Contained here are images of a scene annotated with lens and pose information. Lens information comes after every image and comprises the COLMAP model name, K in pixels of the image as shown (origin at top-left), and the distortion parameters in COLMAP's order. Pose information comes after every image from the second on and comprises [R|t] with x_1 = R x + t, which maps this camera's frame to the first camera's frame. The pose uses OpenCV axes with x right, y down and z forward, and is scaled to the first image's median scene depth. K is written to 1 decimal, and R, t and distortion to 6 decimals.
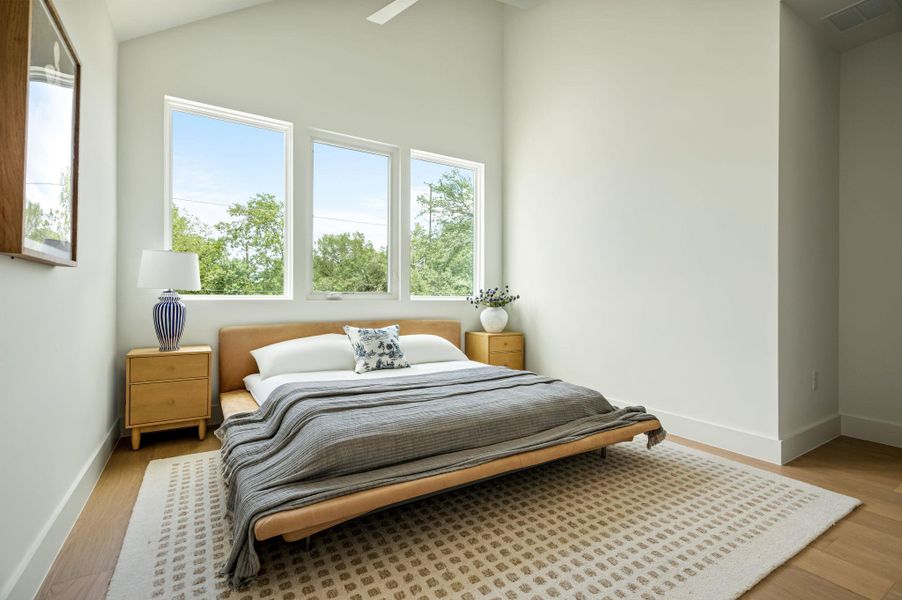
lens RADIAL K [[417.1, 0, 453.1], [0, 417.1, 299.9], [0, 0, 1]] dist [-0.005720, 0.002455]
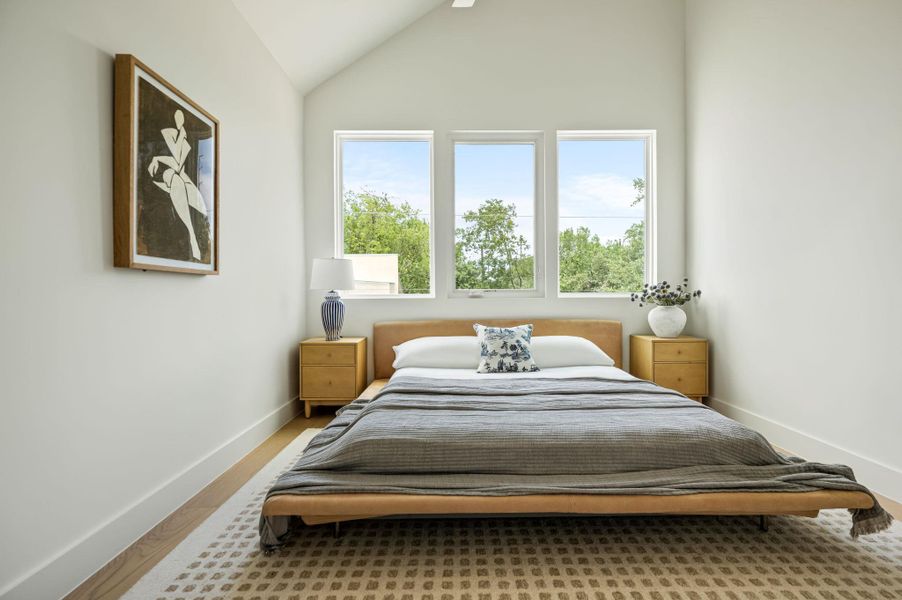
lens RADIAL K [[417.1, 0, 453.8], [0, 417.1, 302.1], [0, 0, 1]] dist [-0.005720, 0.002455]
pose [[0.851589, 0.000666, -0.524210, 0.227664], [0.006111, 0.999919, 0.011196, -0.001445], [0.524175, -0.012738, 0.851516, 0.132902]]
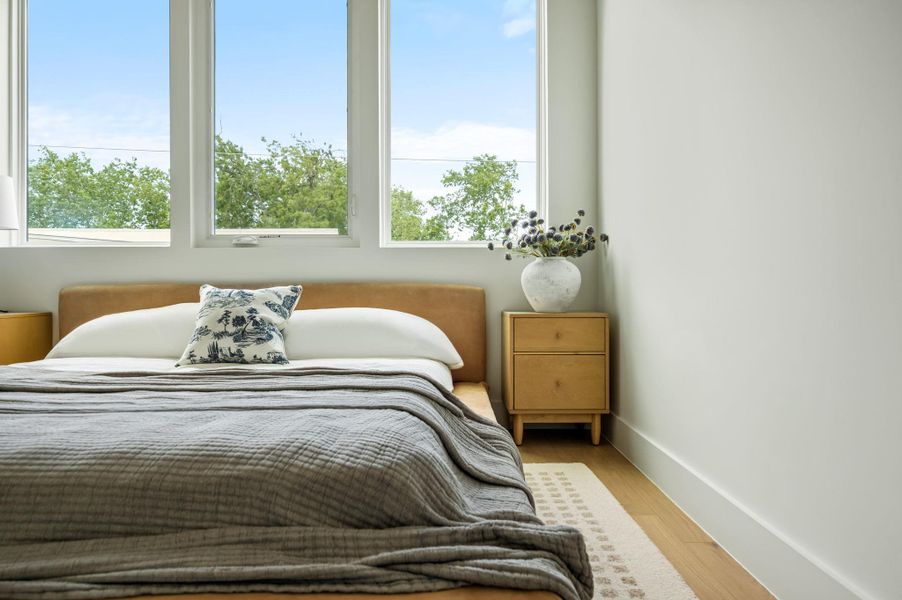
lens RADIAL K [[581.1, 0, 454.3], [0, 581.1, 306.7], [0, 0, 1]] dist [0.008904, 0.002899]
pose [[0.845854, 0.002308, -0.533410, 0.476957], [0.003478, 0.999946, 0.009842, 0.088589], [0.533404, -0.010180, 0.845799, 0.527504]]
